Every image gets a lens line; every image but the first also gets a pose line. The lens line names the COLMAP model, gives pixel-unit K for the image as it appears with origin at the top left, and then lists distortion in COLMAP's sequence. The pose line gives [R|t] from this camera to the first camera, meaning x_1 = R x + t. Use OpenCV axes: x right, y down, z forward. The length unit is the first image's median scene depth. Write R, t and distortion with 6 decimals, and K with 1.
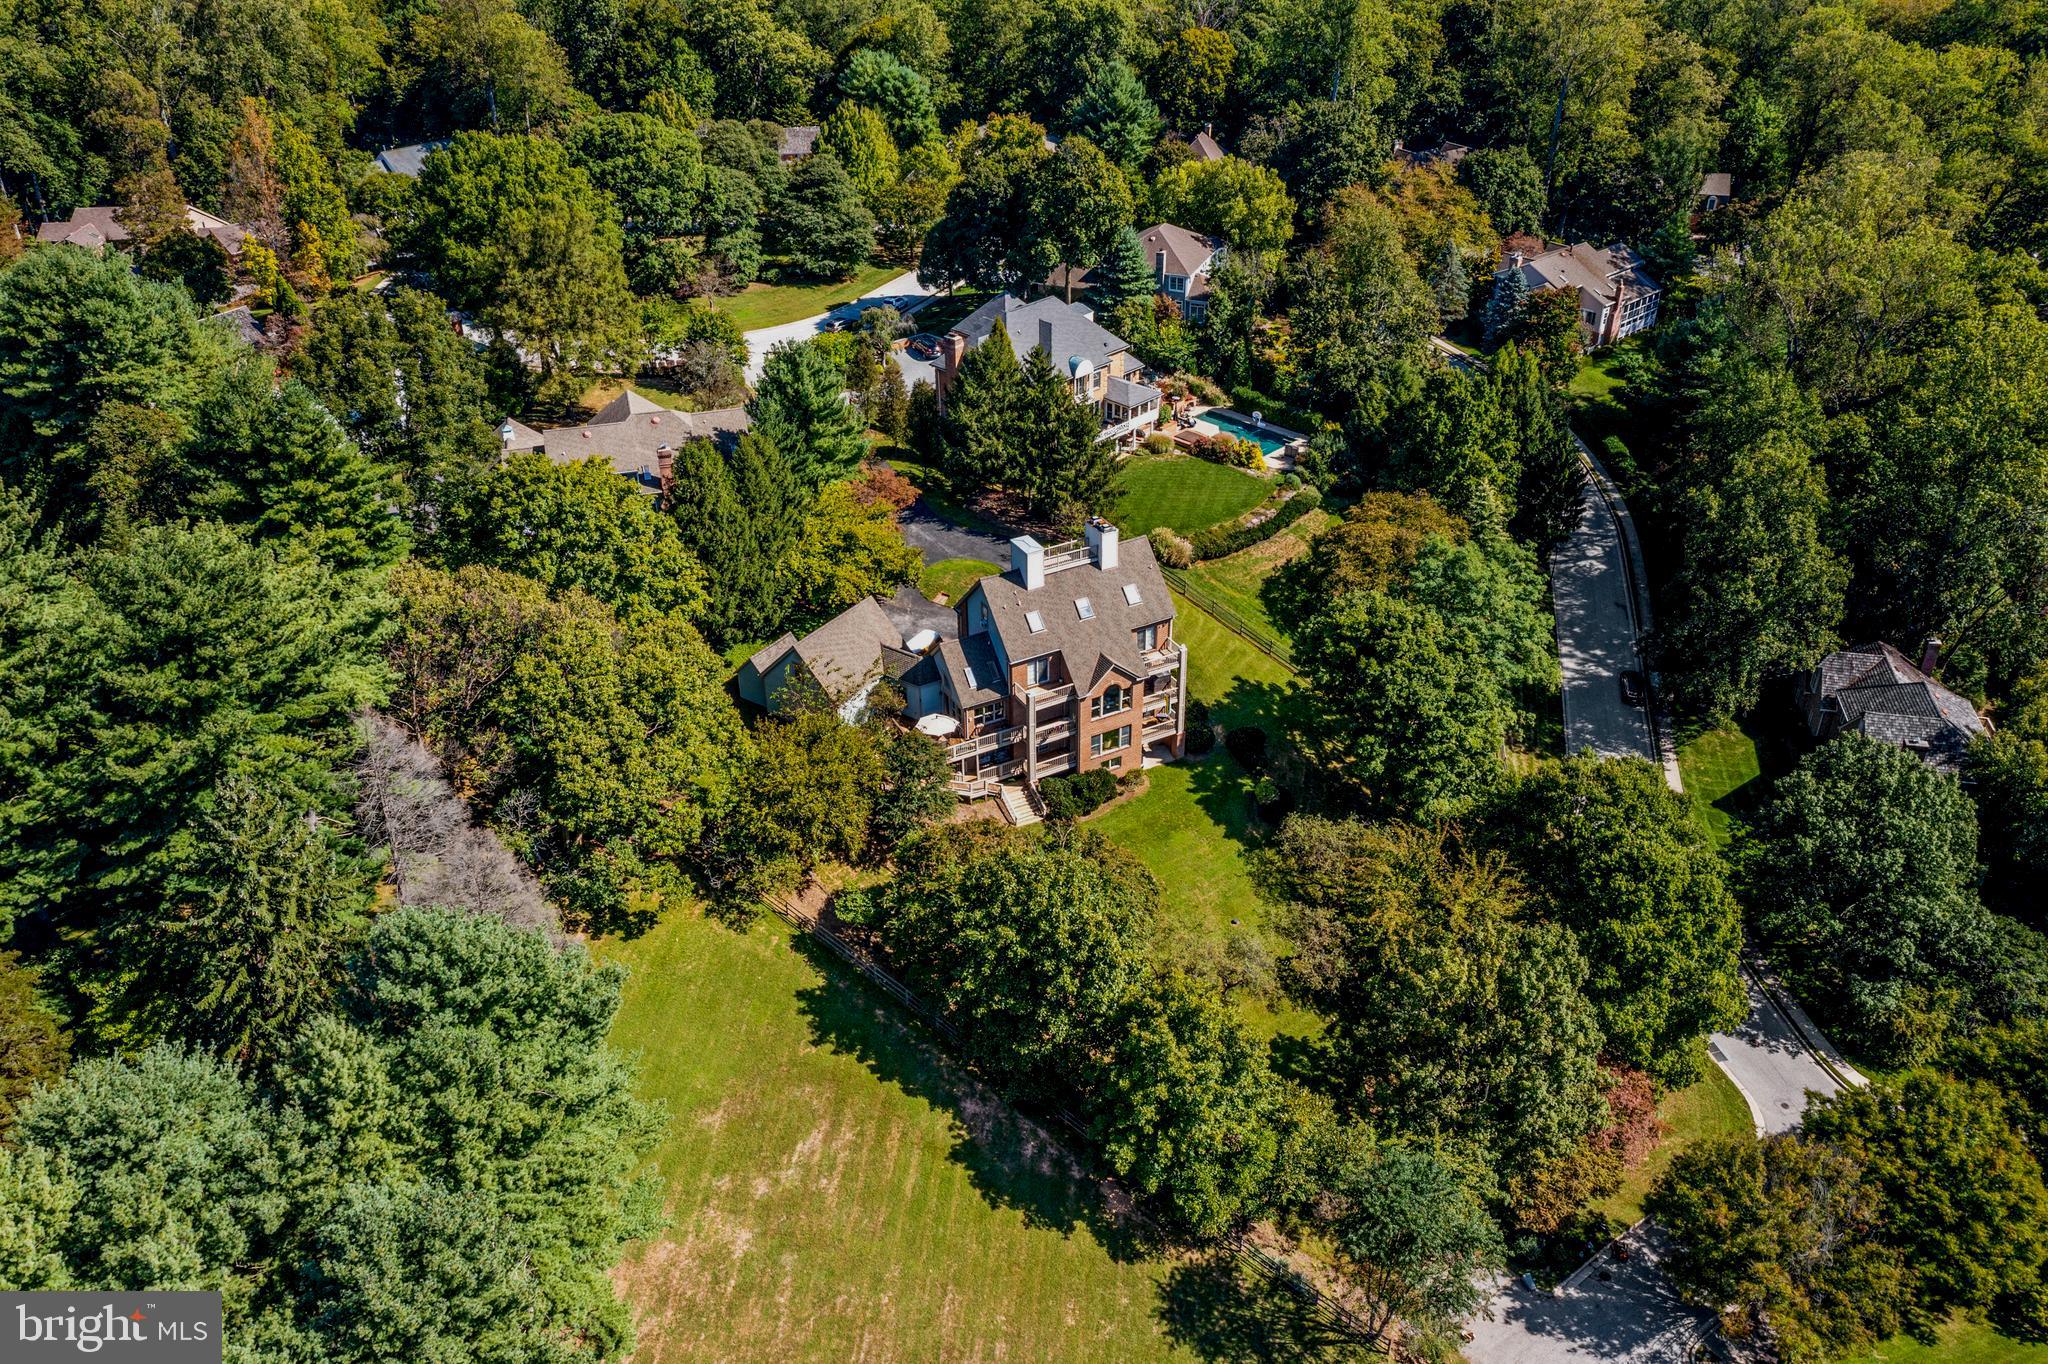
lens RADIAL K [[1656.3, 0, 1039.4], [0, 1656.3, 672.9], [0, 0, 1]] dist [-0.018830, -0.007392]
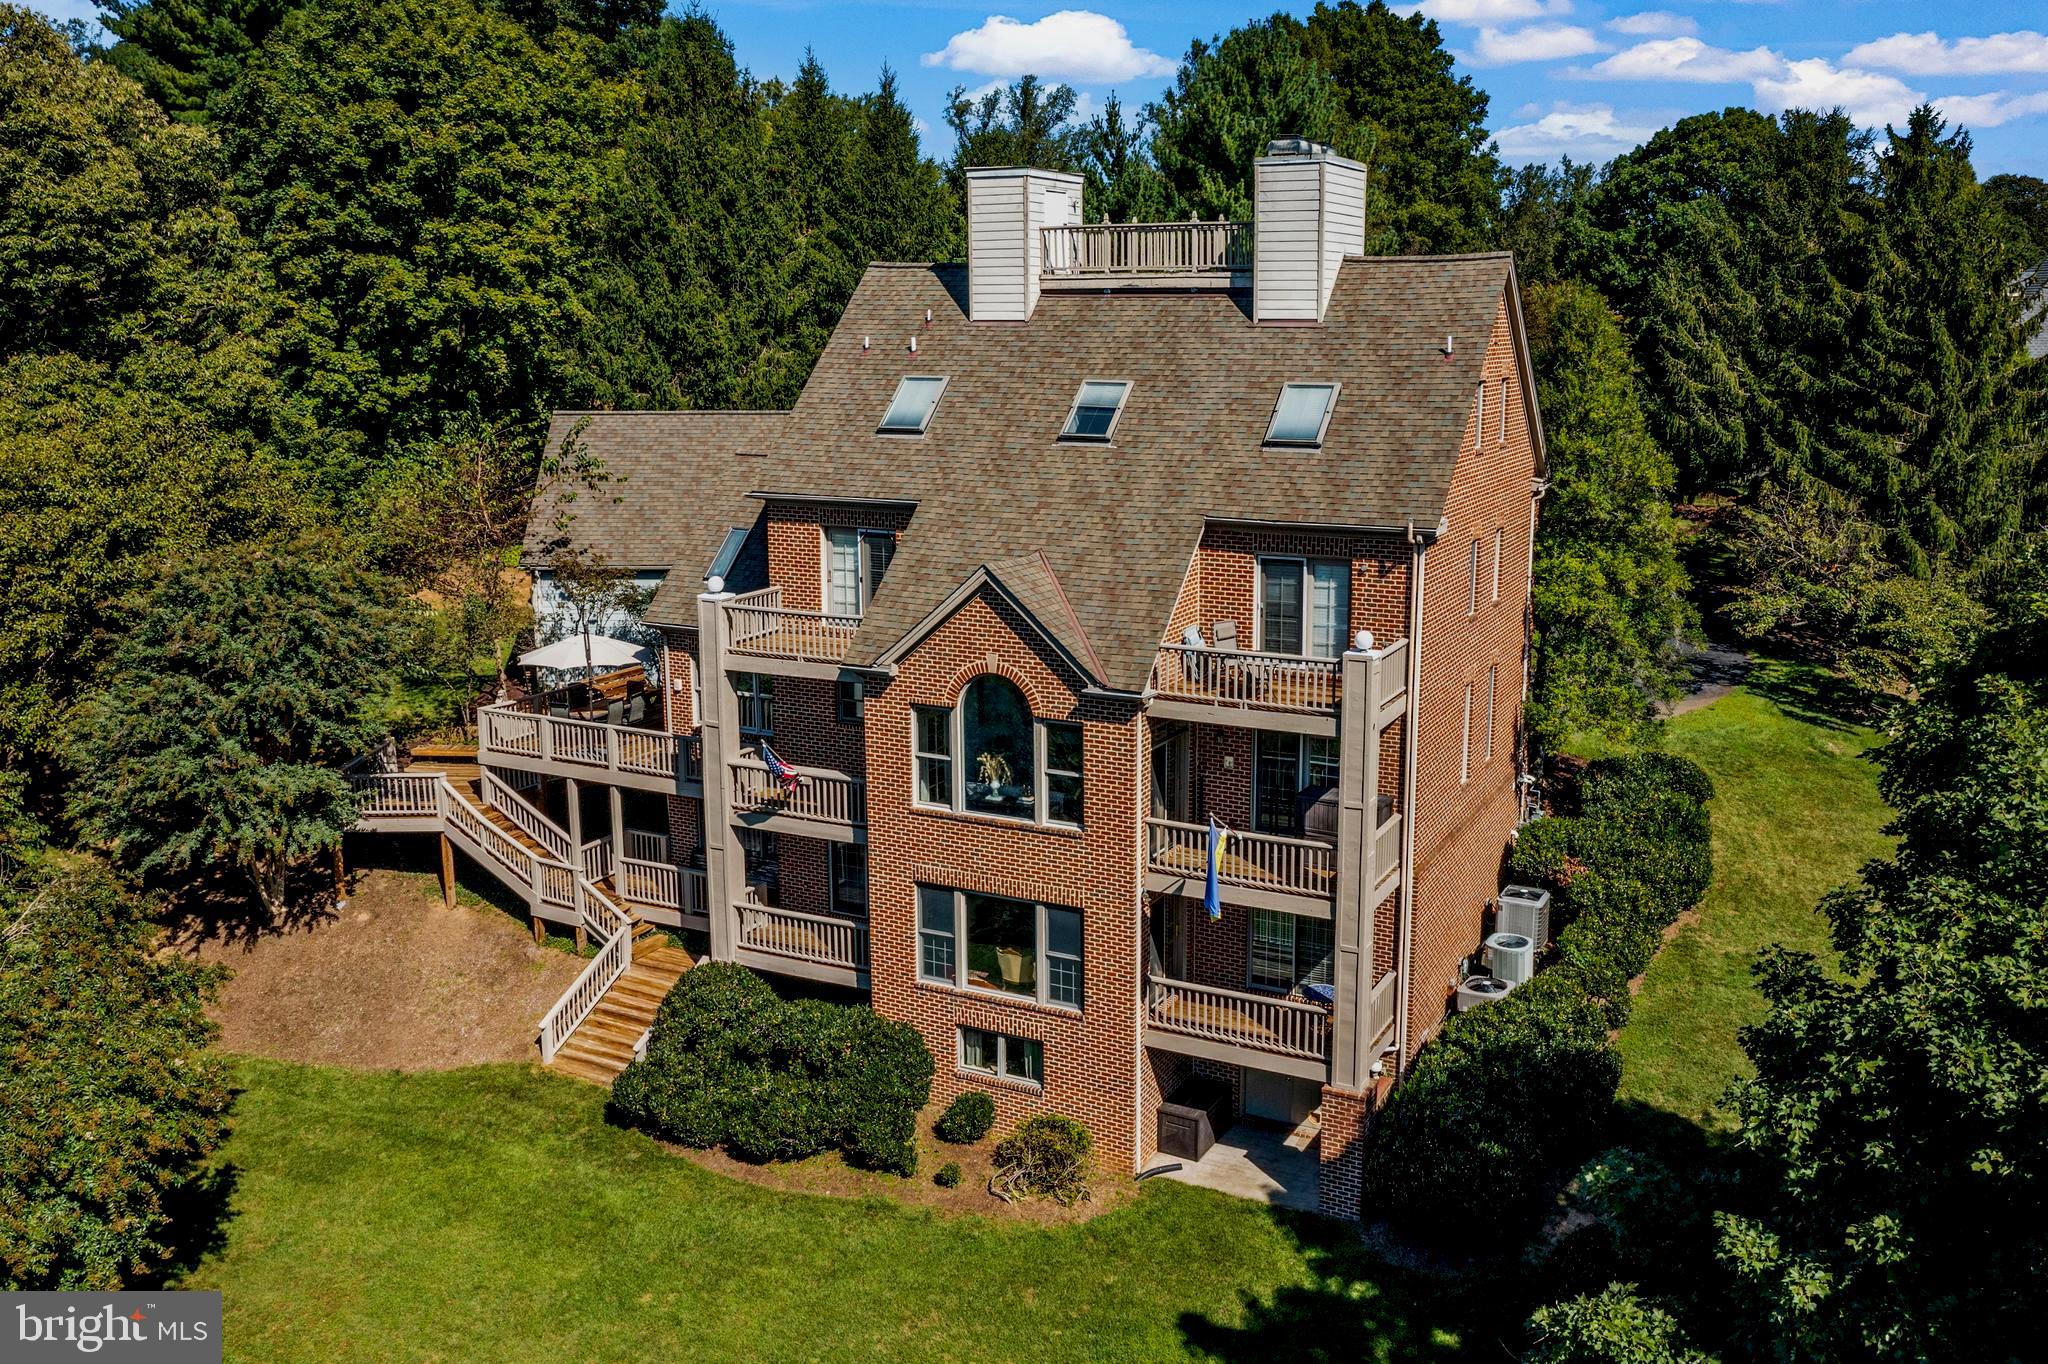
lens RADIAL K [[1726.9, 0, 1051.9], [0, 1726.9, 627.1], [0, 0, 1]] dist [0.002971, 0.014534]
pose [[0.550810, 0.153359, -0.820421, 0.250189], [-0.439112, 0.889182, -0.128597, 0.029009], [0.709781, 0.431089, 0.557111, 0.851505]]
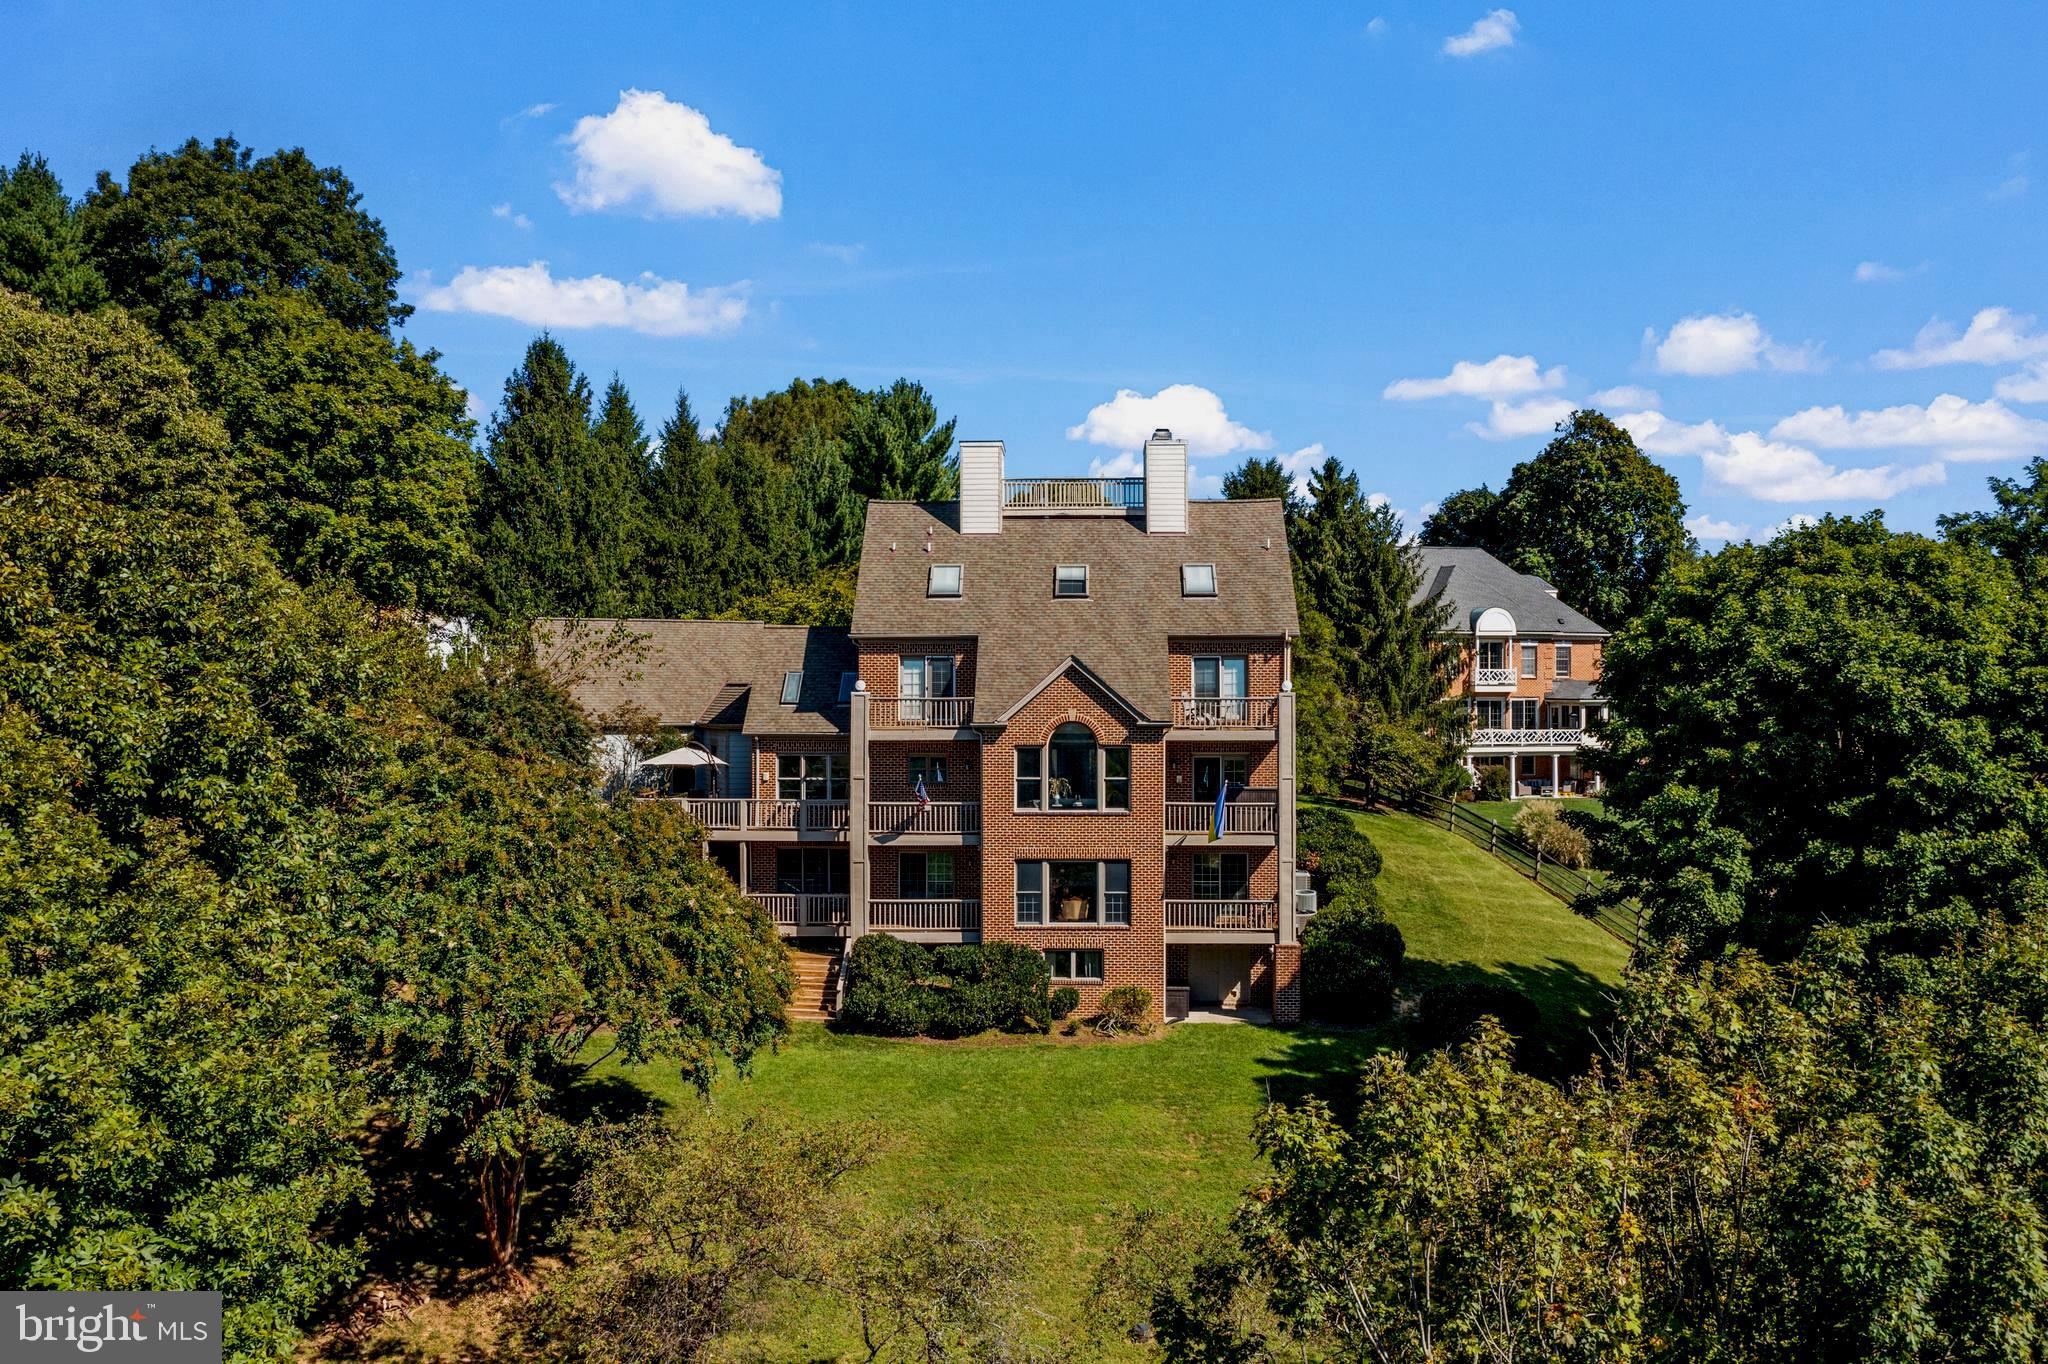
lens RADIAL K [[1656.3, 0, 1004.7], [0, 1656.3, 619.6], [0, 0, 1]] dist [-0.018830, -0.007392]
pose [[0.851501, -0.008903, -0.524277, 0.241041], [-0.277515, 0.840690, -0.465000, 0.177625], [0.444894, 0.541443, 0.713379, 0.677975]]
